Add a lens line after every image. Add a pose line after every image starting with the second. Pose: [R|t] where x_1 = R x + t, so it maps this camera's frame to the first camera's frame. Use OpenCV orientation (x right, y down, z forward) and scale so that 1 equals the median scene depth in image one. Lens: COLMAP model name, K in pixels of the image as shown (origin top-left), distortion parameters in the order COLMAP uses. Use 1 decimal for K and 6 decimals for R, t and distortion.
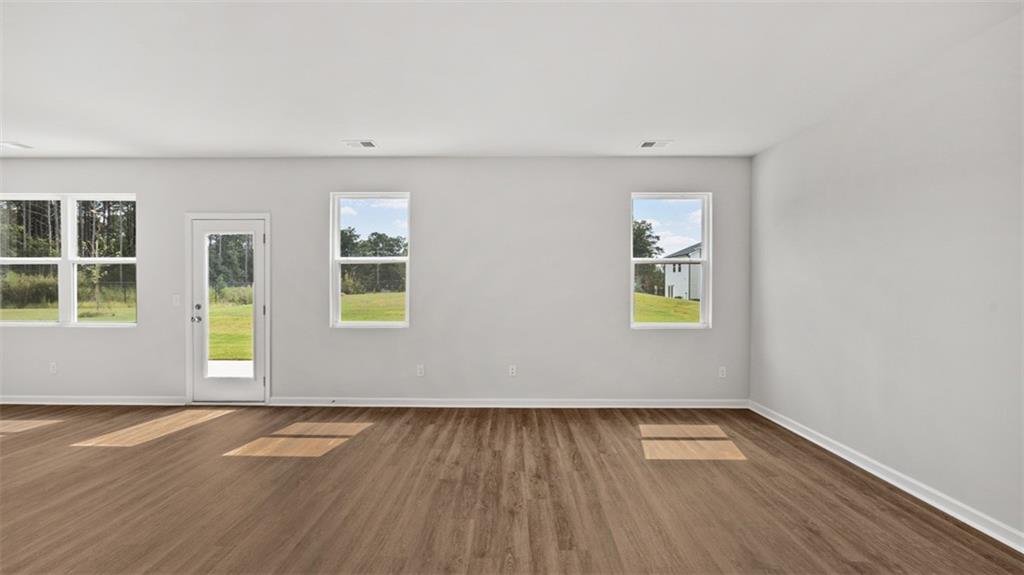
lens RADIAL K [[390.1, 0, 512.0], [0, 390.1, 287.5], [0, 0, 1]] dist [0.001469, -0.000039]
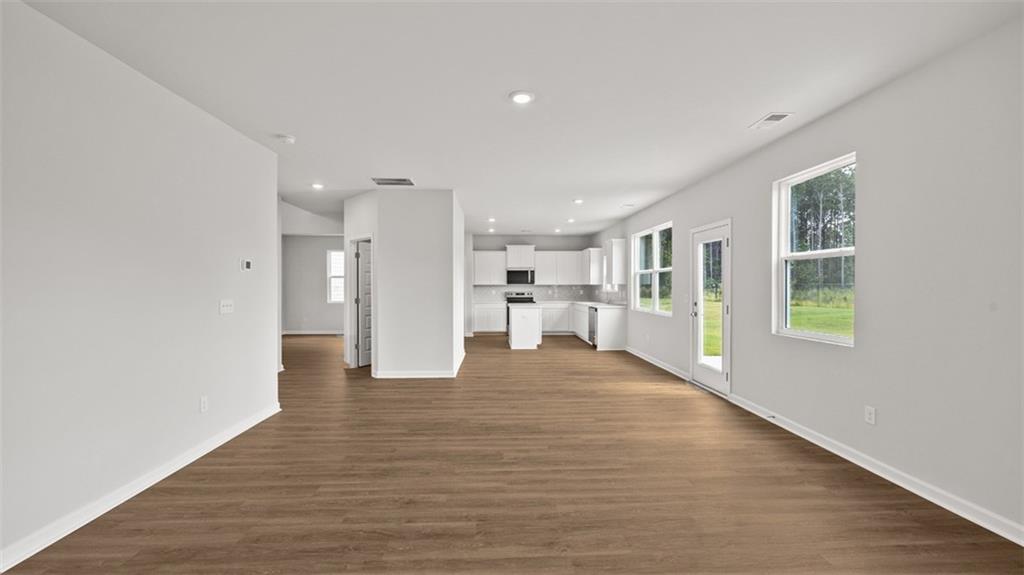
lens RADIAL K [[385.9, 0, 500.1], [0, 385.9, 279.2], [0, 0, 1]] dist [0.000157, -0.000070]
pose [[0.036391, -0.022437, -0.999086, 0.442875], [-0.003683, 0.999738, -0.022586, 0.001488], [0.999331, 0.004502, 0.036299, 0.387230]]
